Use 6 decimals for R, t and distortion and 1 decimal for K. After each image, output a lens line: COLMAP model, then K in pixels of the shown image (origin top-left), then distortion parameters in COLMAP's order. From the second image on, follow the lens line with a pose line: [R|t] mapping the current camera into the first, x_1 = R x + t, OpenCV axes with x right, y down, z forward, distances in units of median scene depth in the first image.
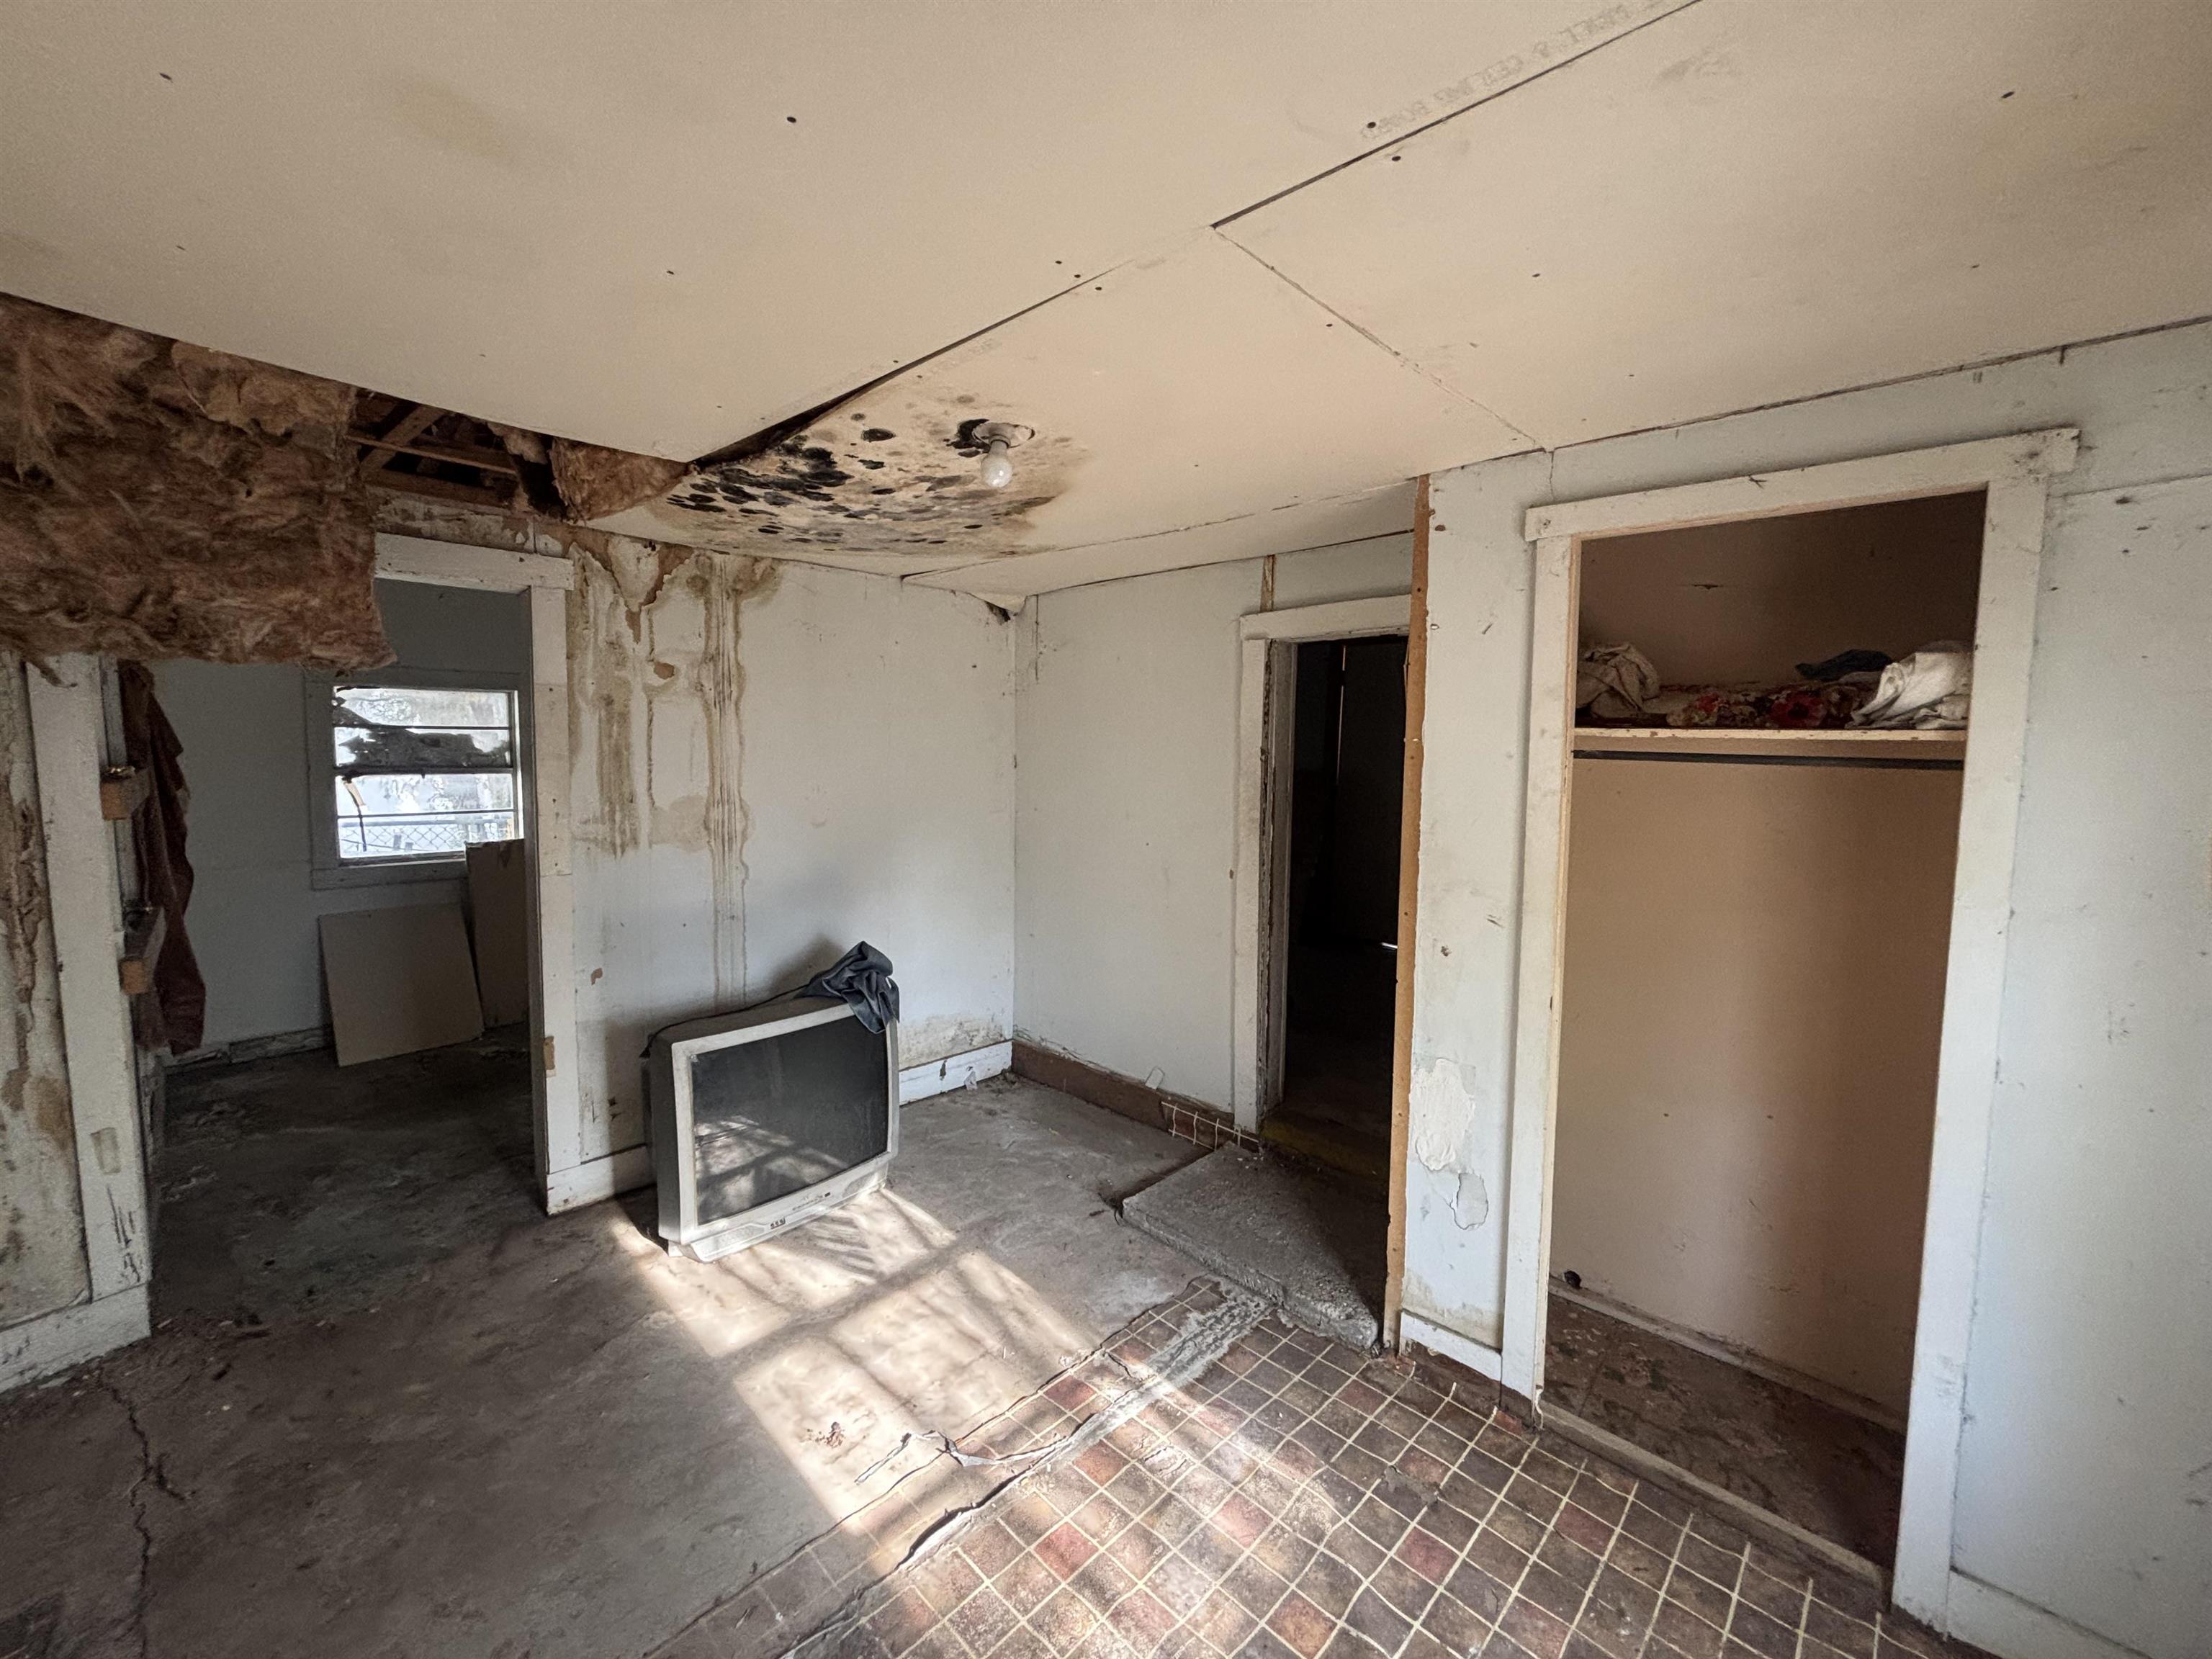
lens RADIAL K [[888.4, 0, 1092.2], [0, 888.4, 825.7], [0, 0, 1]] dist [-0.002058, 0.000015]
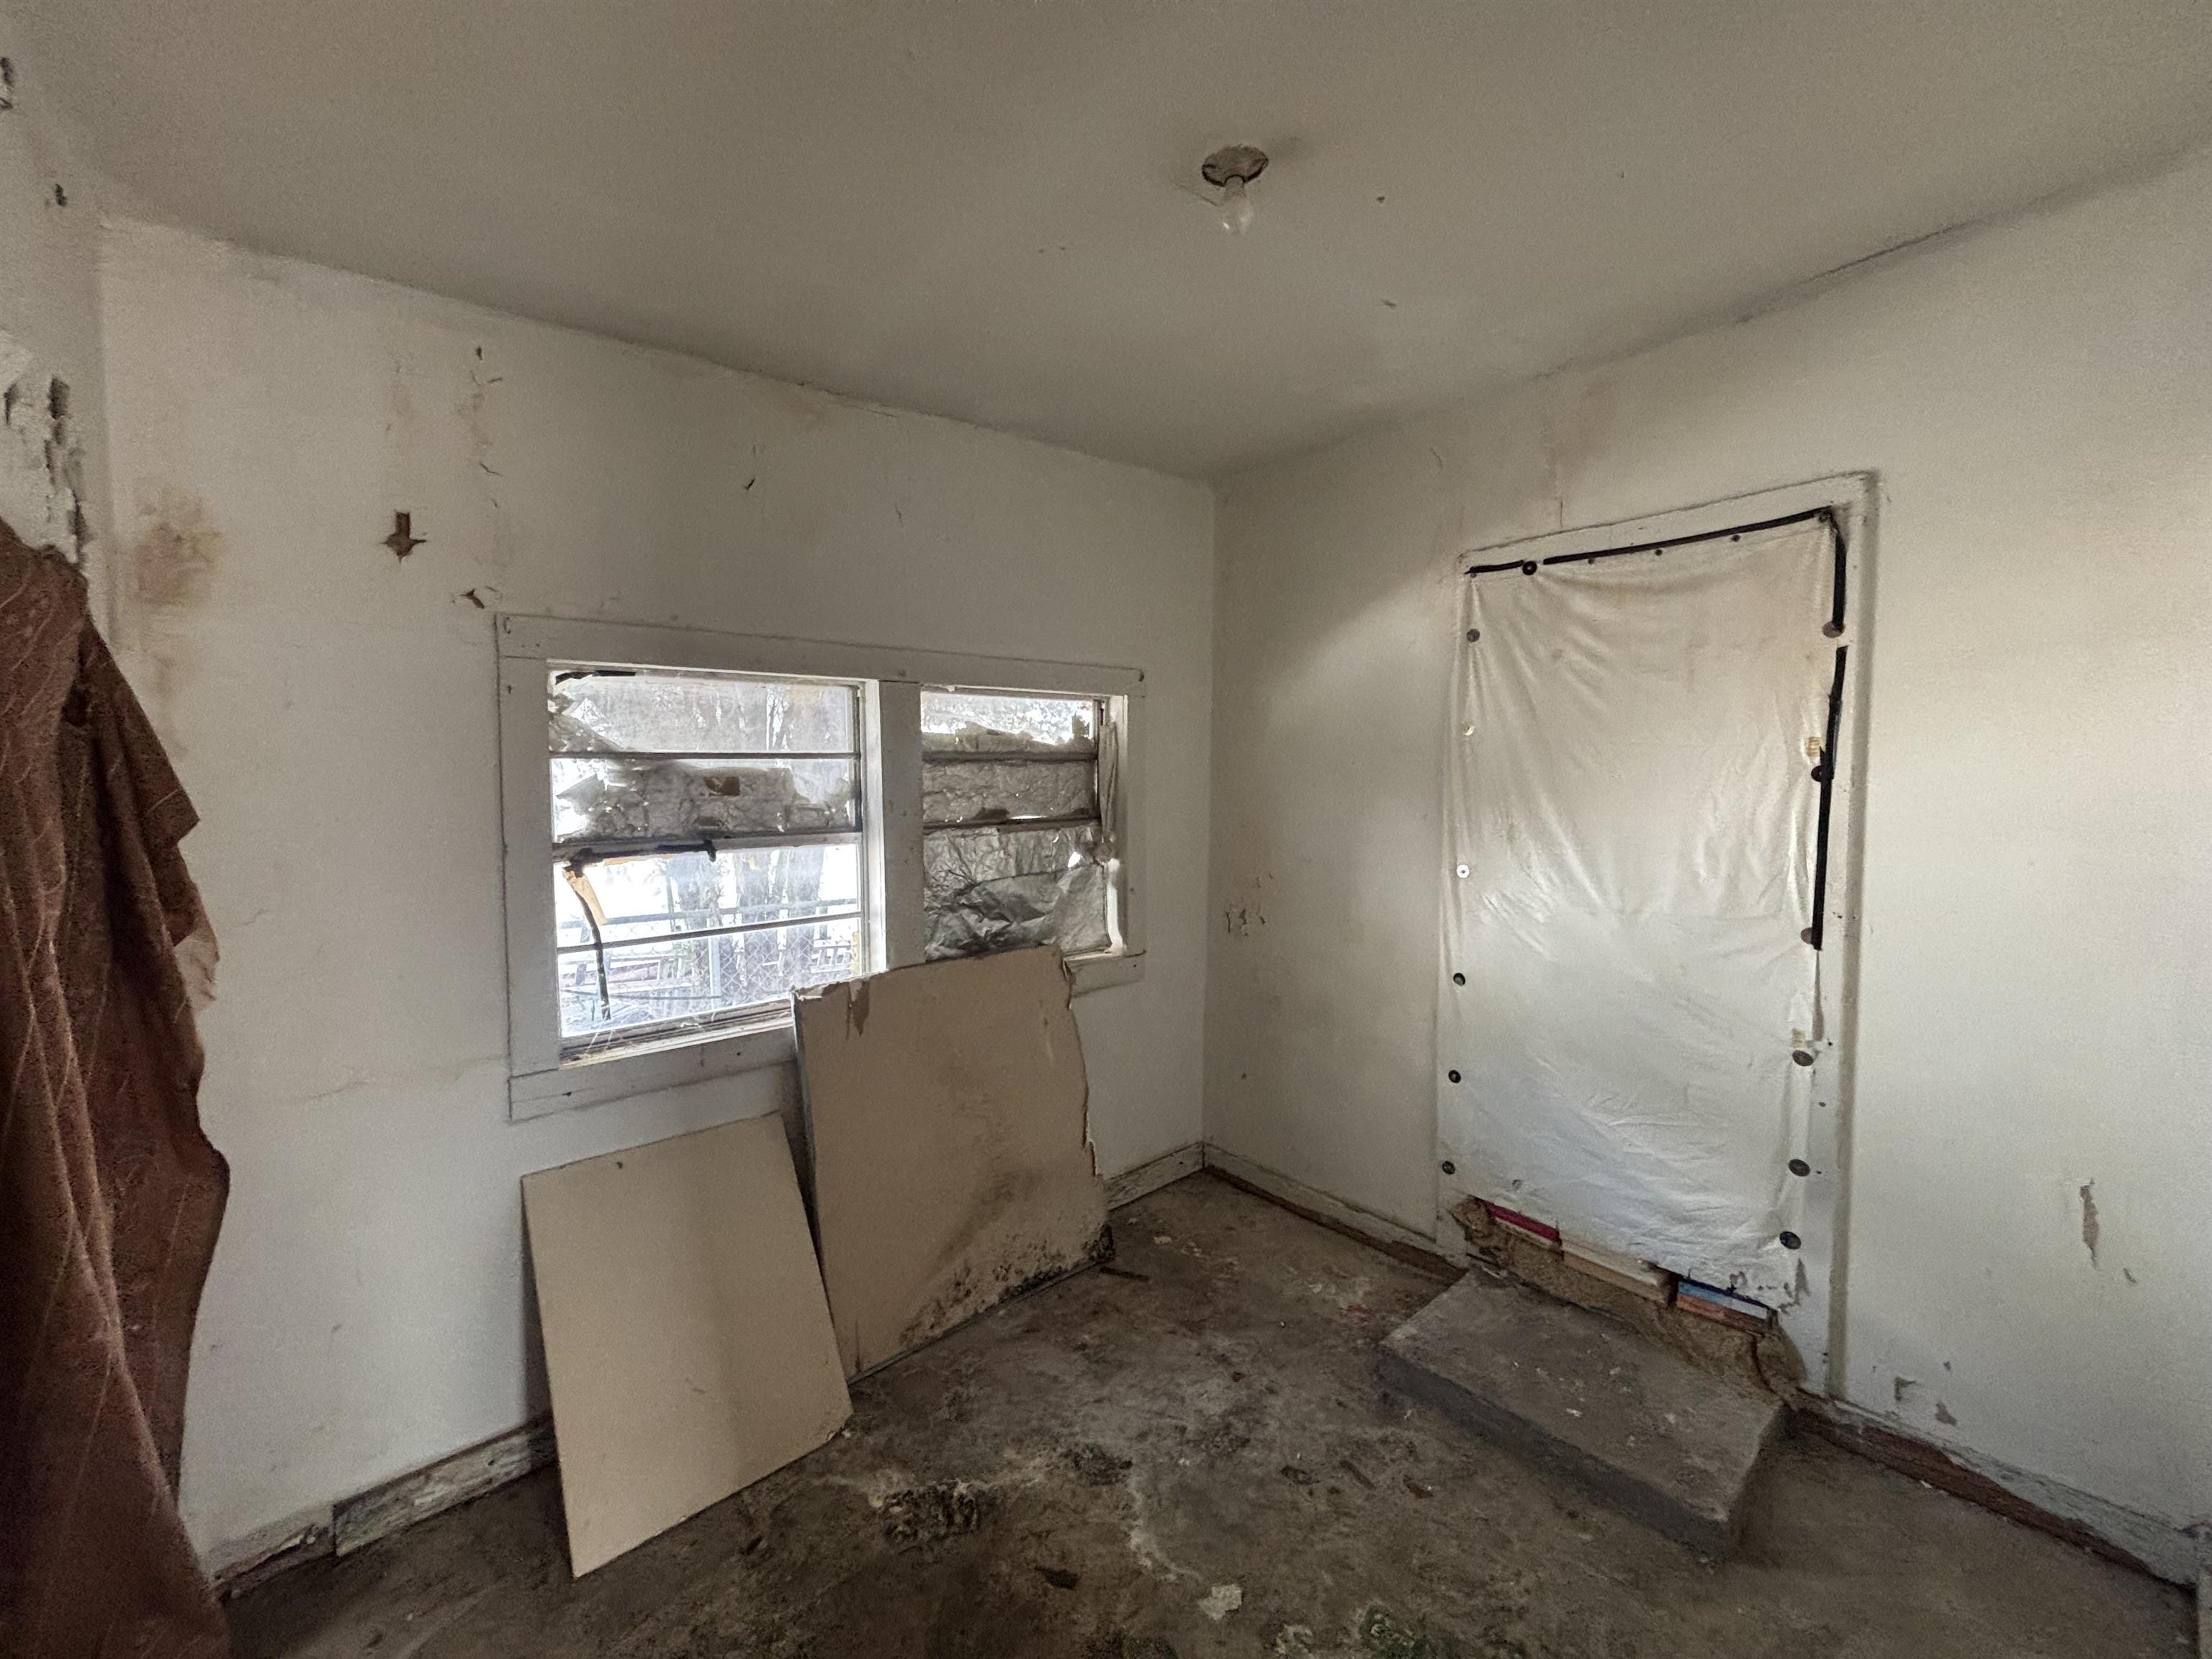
lens RADIAL K [[888.4, 0, 1092.2], [0, 888.4, 825.7], [0, 0, 1]] dist [-0.002058, 0.000015]
pose [[0.995602, -0.026517, -0.089852, -0.521765], [0.023003, 0.998938, -0.039919, -0.049684], [0.090815, 0.037676, 0.995155, 0.553178]]
